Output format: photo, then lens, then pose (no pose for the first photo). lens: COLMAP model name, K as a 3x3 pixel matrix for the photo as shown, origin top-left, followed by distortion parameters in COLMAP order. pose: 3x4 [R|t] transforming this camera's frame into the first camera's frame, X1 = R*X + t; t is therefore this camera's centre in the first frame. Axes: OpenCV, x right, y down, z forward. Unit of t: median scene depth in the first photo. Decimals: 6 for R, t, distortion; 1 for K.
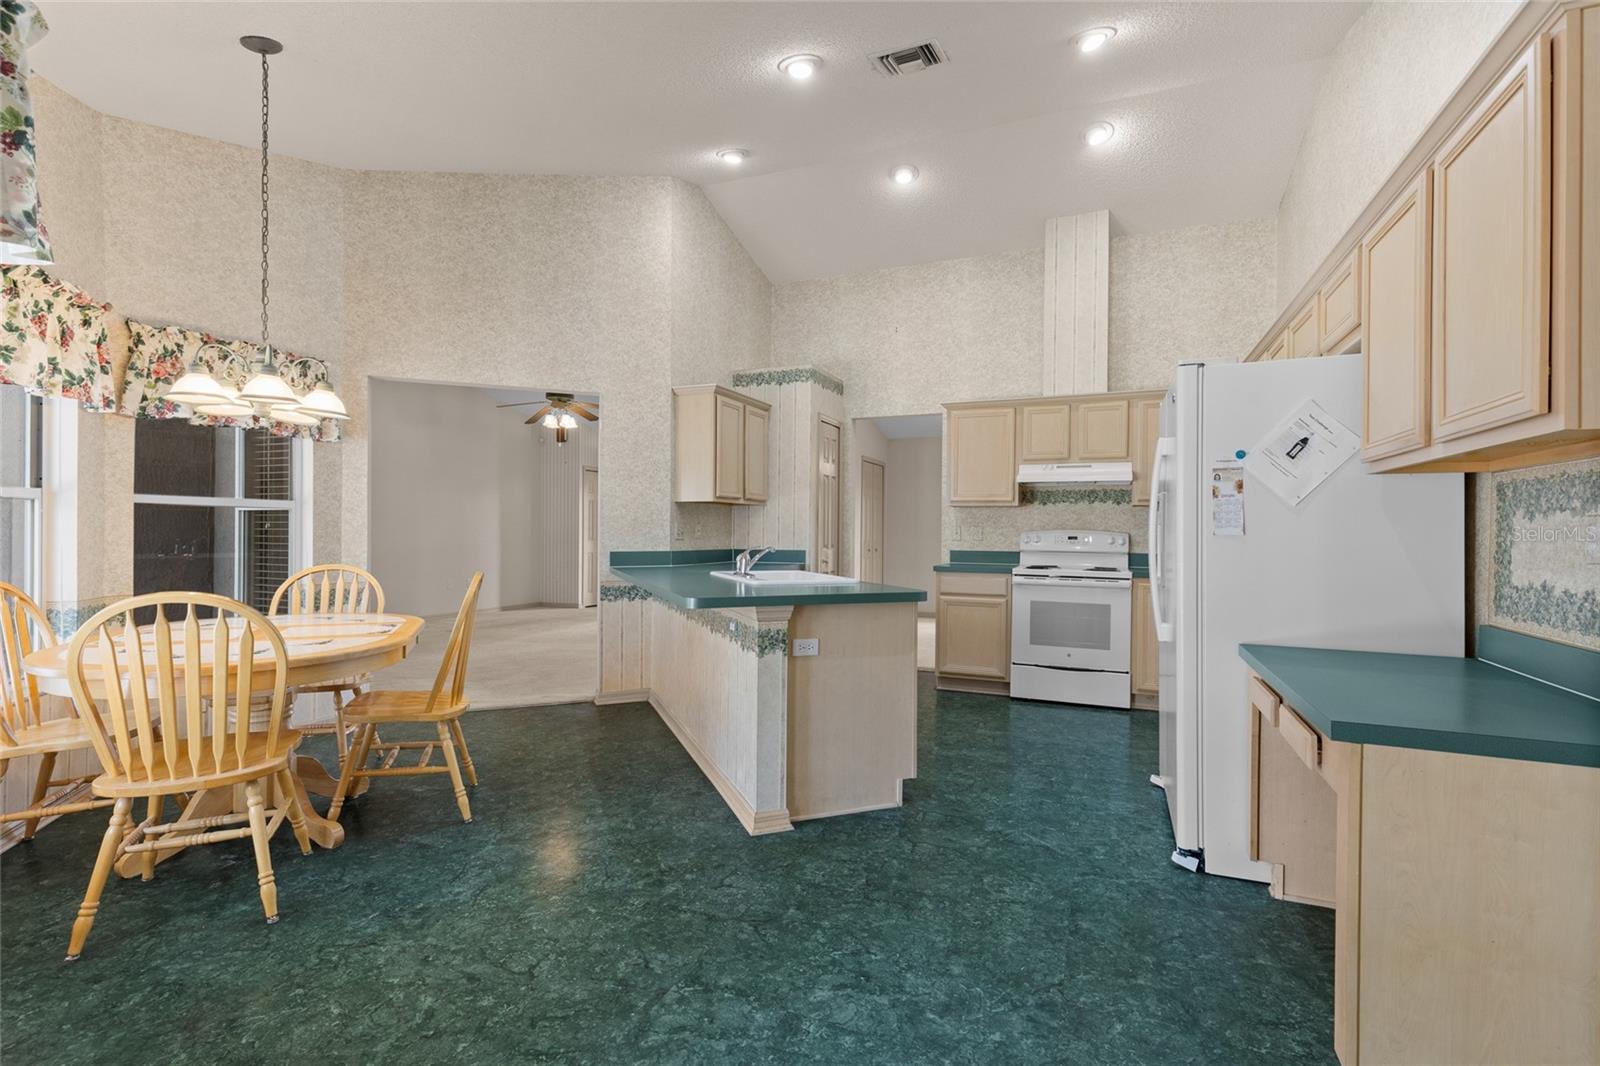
lens RADIAL K [[736.9, 0, 794.6], [0, 736.9, 536.2], [0, 0, 1]] dist [0.017104, -0.003542]
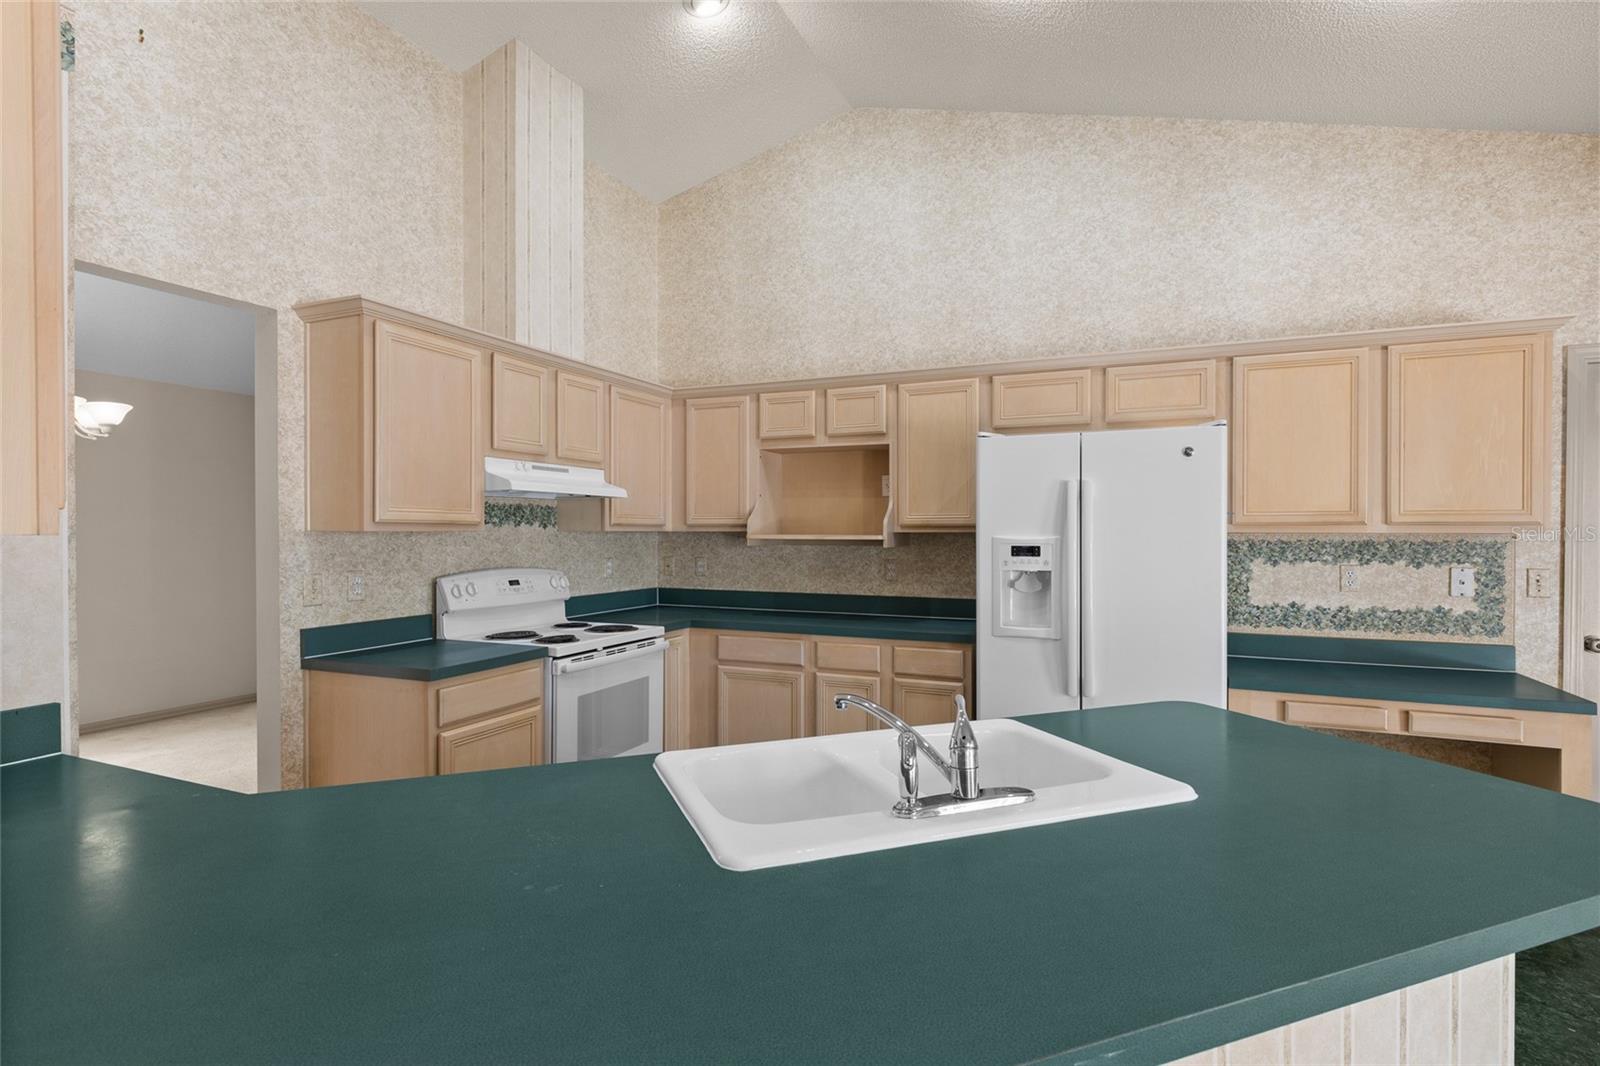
lens RADIAL K [[786.6, 0, 821.3], [0, 786.6, 538.3], [0, 0, 1]] dist [-0.000052, -0.000907]
pose [[-0.008094, -0.019313, 0.999781, -0.288095], [0.006760, 0.999790, 0.019368, -0.047001], [-0.999944, 0.006916, -0.007961, 0.774441]]
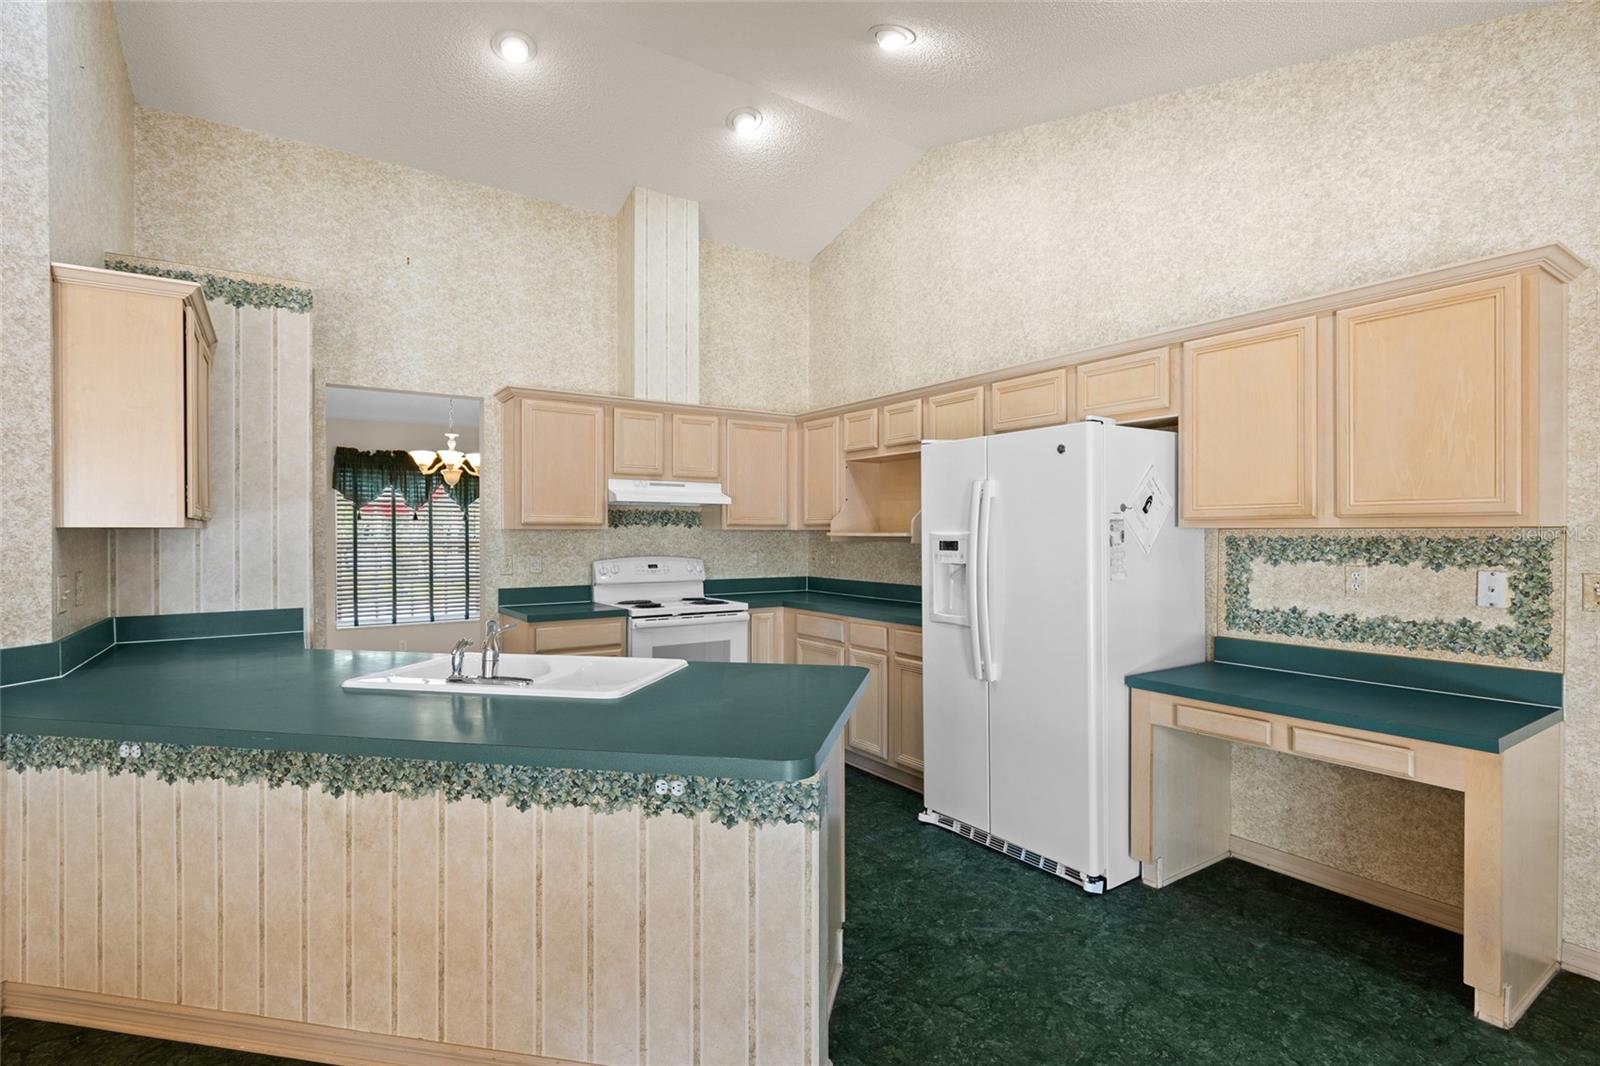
lens RADIAL K [[786.6, 0, 820.6], [0, 786.6, 536.2], [0, 0, 1]] dist [-0.000052, -0.000907]
pose [[0.525803, -0.012111, 0.850520, -0.310455], [0.011615, 0.999908, 0.007058, -0.038340], [-0.850527, 0.006167, 0.525895, 0.362355]]
